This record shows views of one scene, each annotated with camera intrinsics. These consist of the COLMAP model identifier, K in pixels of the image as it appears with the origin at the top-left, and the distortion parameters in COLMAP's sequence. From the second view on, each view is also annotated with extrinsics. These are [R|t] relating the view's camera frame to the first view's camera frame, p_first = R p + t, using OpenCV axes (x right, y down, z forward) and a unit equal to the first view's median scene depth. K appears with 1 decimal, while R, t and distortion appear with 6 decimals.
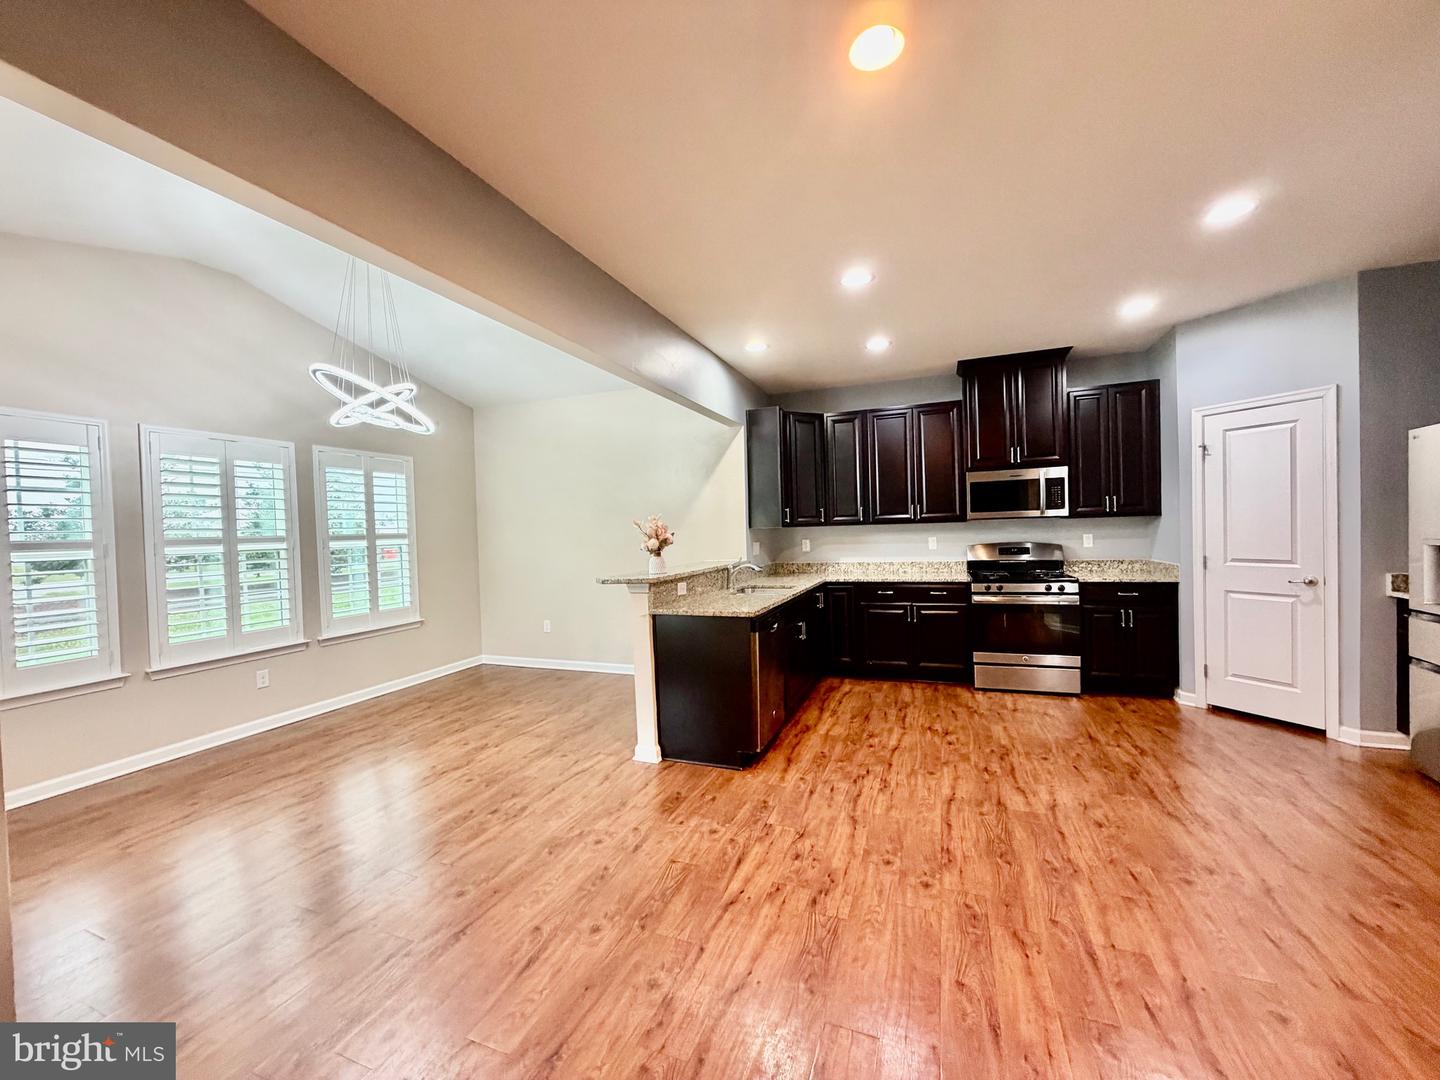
lens RADIAL K [[575.6, 0, 709.8], [0, 575.6, 539.2], [0, 0, 1]] dist [-0.000453, 0.000233]
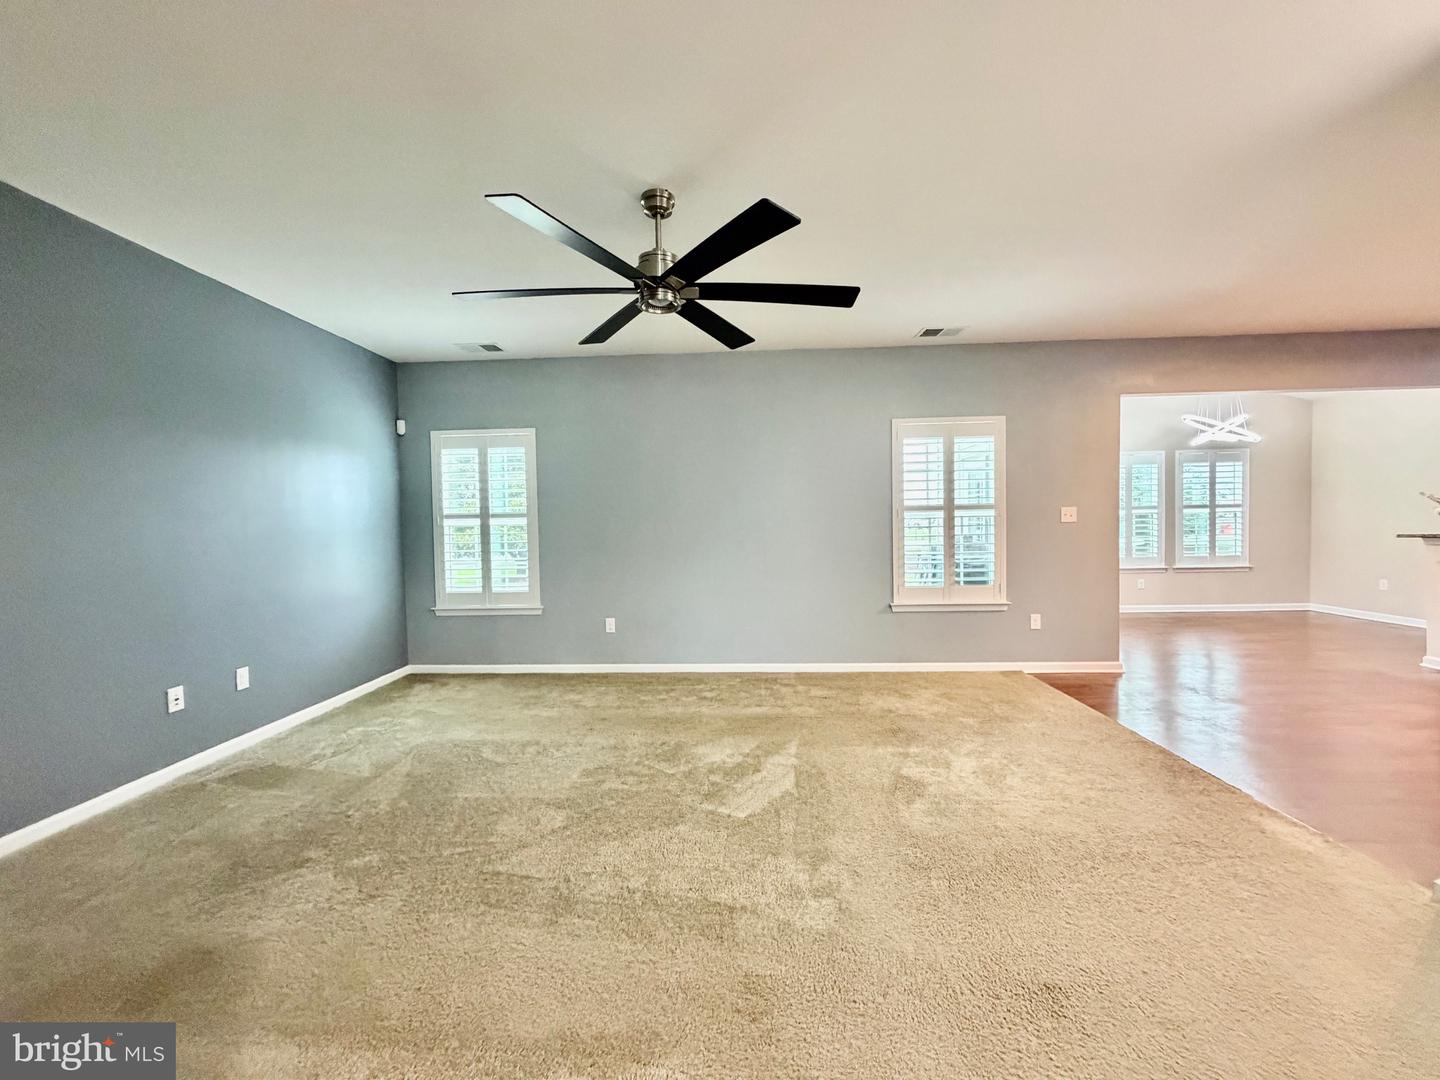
lens RADIAL K [[575.6, 0, 715.5], [0, 575.6, 539.8], [0, 0, 1]] dist [-0.000453, 0.000233]
pose [[0.323543, 0.052731, -0.944743, 0.490816], [-0.011699, 0.998593, 0.051730, 0.024222], [0.946141, -0.005684, 0.323705, -0.843740]]
